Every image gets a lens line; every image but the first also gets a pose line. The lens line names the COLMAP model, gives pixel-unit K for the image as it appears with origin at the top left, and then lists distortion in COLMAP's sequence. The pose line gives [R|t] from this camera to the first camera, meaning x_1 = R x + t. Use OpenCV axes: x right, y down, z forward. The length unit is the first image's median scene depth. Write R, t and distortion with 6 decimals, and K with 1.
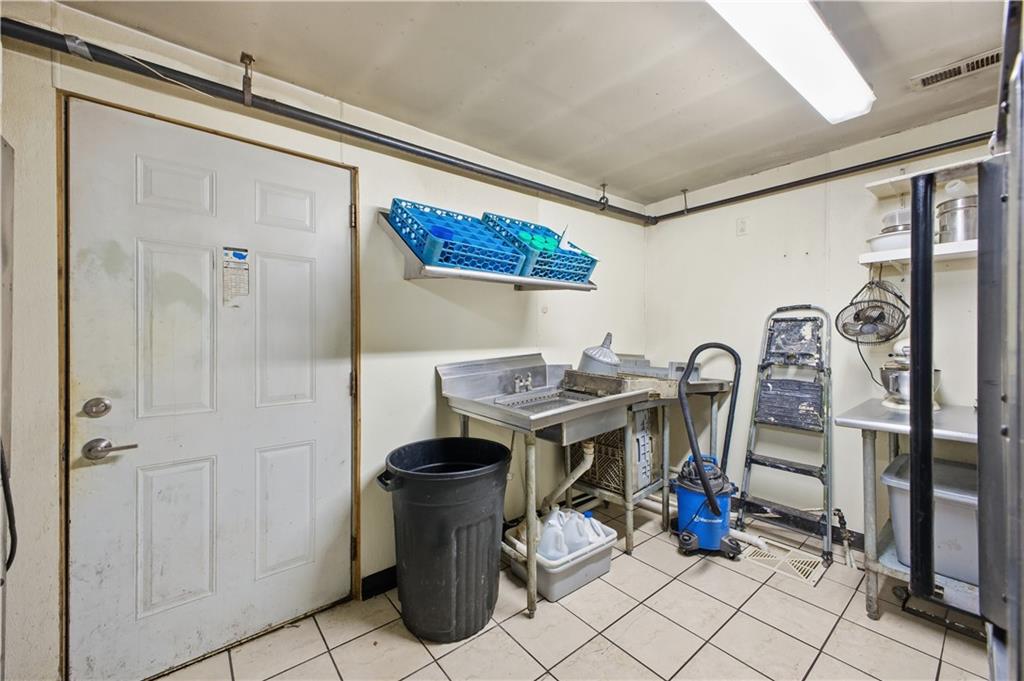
lens RADIAL K [[408.2, 0, 510.0], [0, 408.2, 342.4], [0, 0, 1]] dist [0.013091, -0.002640]
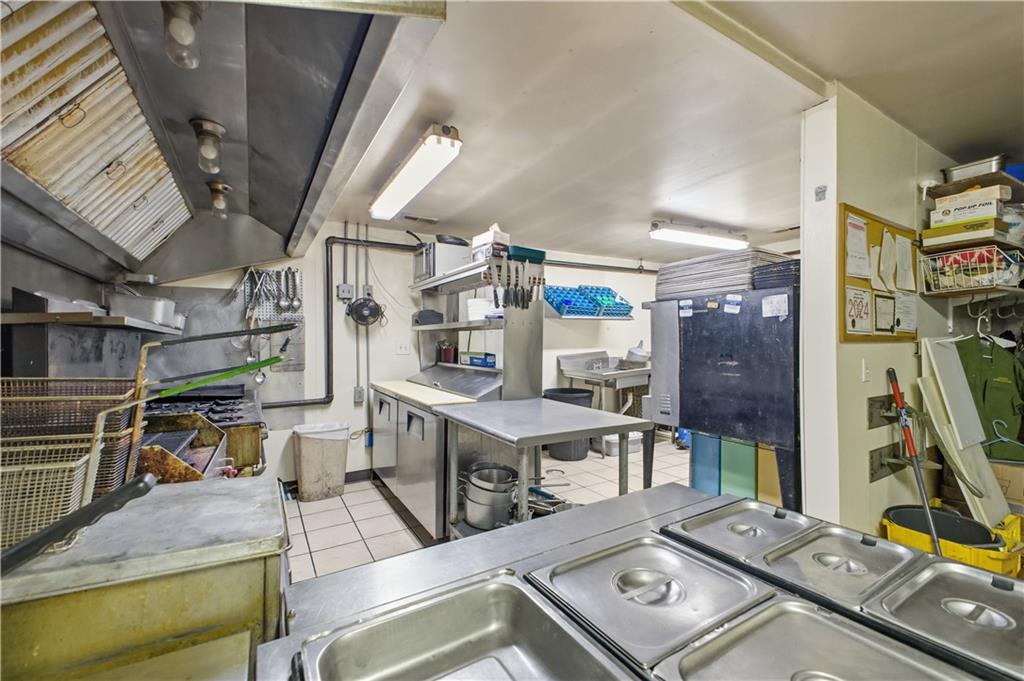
lens RADIAL K [[408.2, 0, 496.8], [0, 408.2, 338.8], [0, 0, 1]] dist [0.013091, -0.002640]
pose [[0.984765, -0.004636, -0.173831, -0.117927], [0.001389, 0.999822, -0.018793, 0.006671], [0.173887, 0.018265, 0.984596, -1.209309]]
